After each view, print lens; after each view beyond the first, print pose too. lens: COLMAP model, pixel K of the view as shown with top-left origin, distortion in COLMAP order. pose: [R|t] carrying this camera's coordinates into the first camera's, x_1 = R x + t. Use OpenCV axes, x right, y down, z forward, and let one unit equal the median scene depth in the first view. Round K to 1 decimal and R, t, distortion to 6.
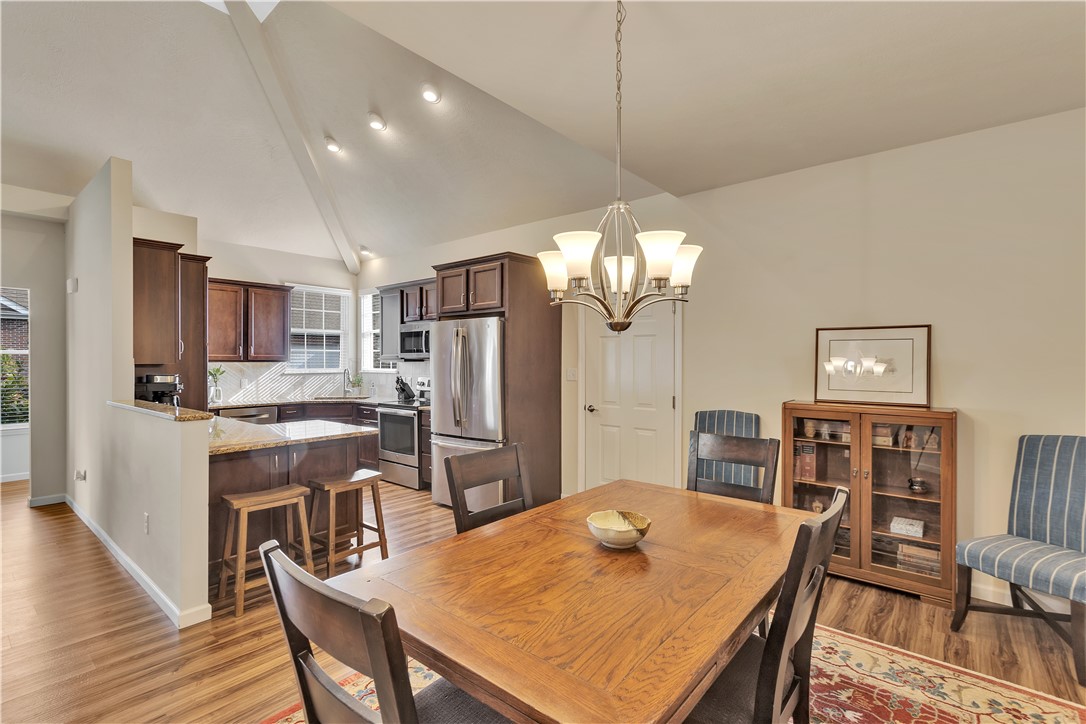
lens RADIAL K [[517.0, 0, 543.0], [0, 517.0, 362.0], [0, 0, 1]] dist [0.011407, 0.000564]
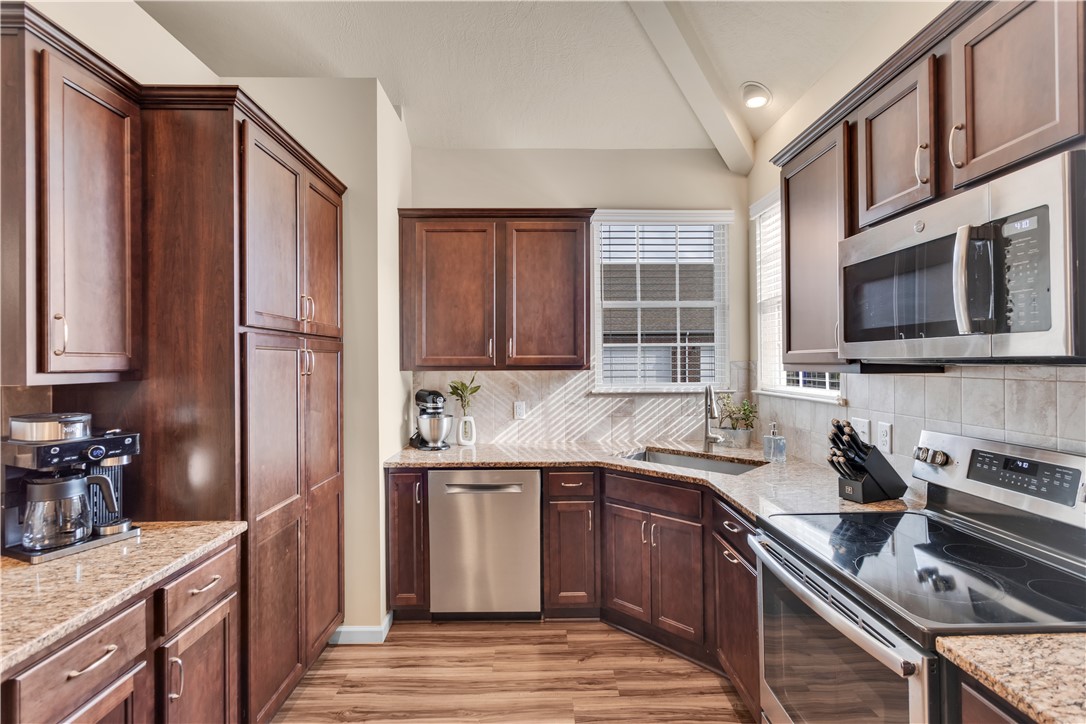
lens RADIAL K [[510.0, 0, 543.0], [0, 510.0, 362.0], [0, 0, 1]] dist [-0.001315, 0.000104]
pose [[0.660996, -0.003372, -0.750382, -0.181759], [0.003362, 0.999993, -0.001532, -0.007128], [0.750382, -0.001510, 0.661003, 0.716546]]
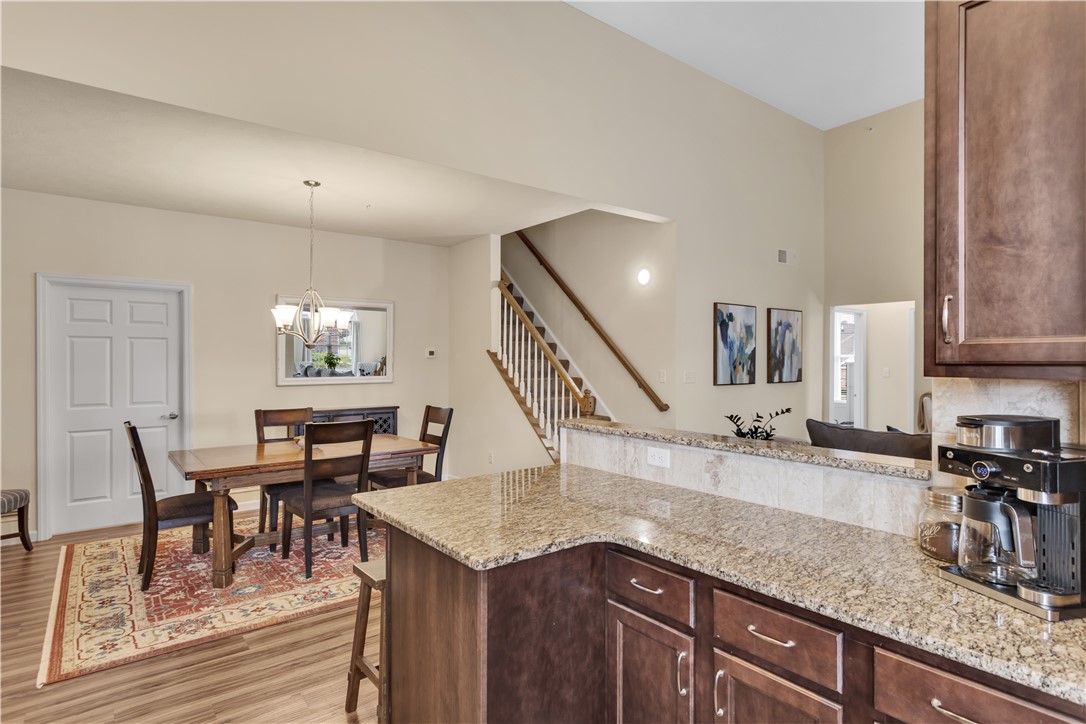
lens RADIAL K [[576.0, 0, 543.0], [0, 576.0, 362.0], [0, 0, 1]] dist [-0.003957, 0.000127]
pose [[-0.978935, -0.000264, 0.204171, -0.382944], [0.001166, 0.999976, 0.006882, -0.006008], [-0.204167, 0.006975, -0.978911, 0.942309]]
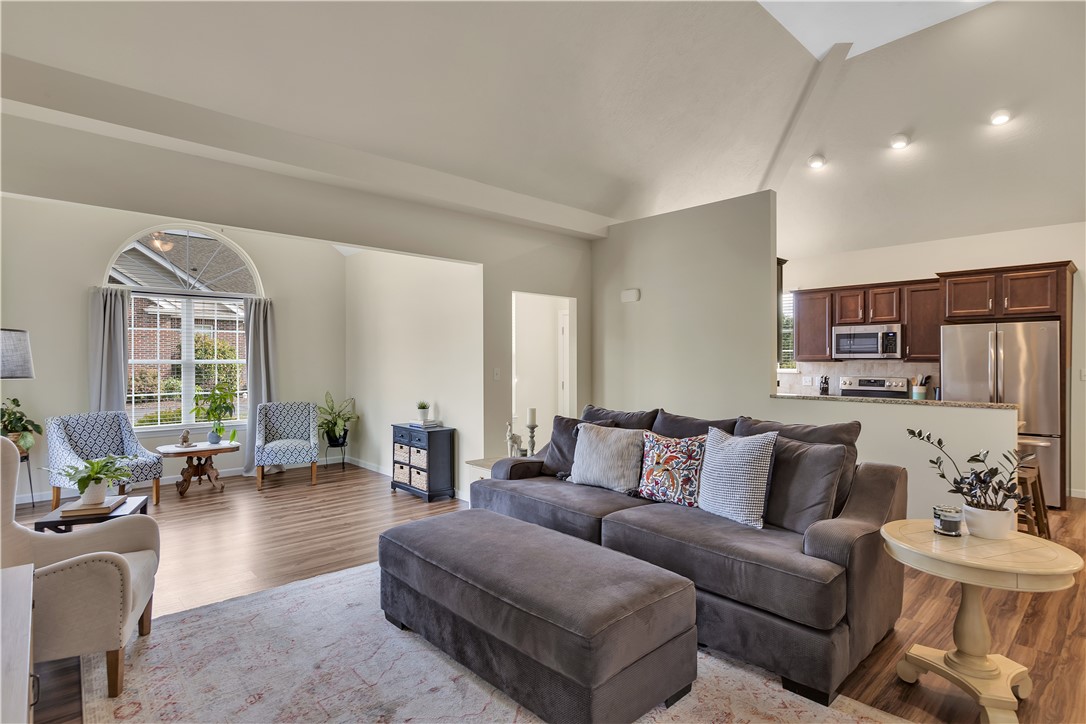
lens RADIAL K [[562.1, 0, 543.0], [0, 562.1, 362.0], [0, 0, 1]] dist [-0.003406, 0.000096]
pose [[0.993315, 0.000348, -0.115435, -0.752108], [-0.000327, 1.000000, 0.000206, -0.000802], [0.115435, -0.000167, 0.993315, -0.202803]]
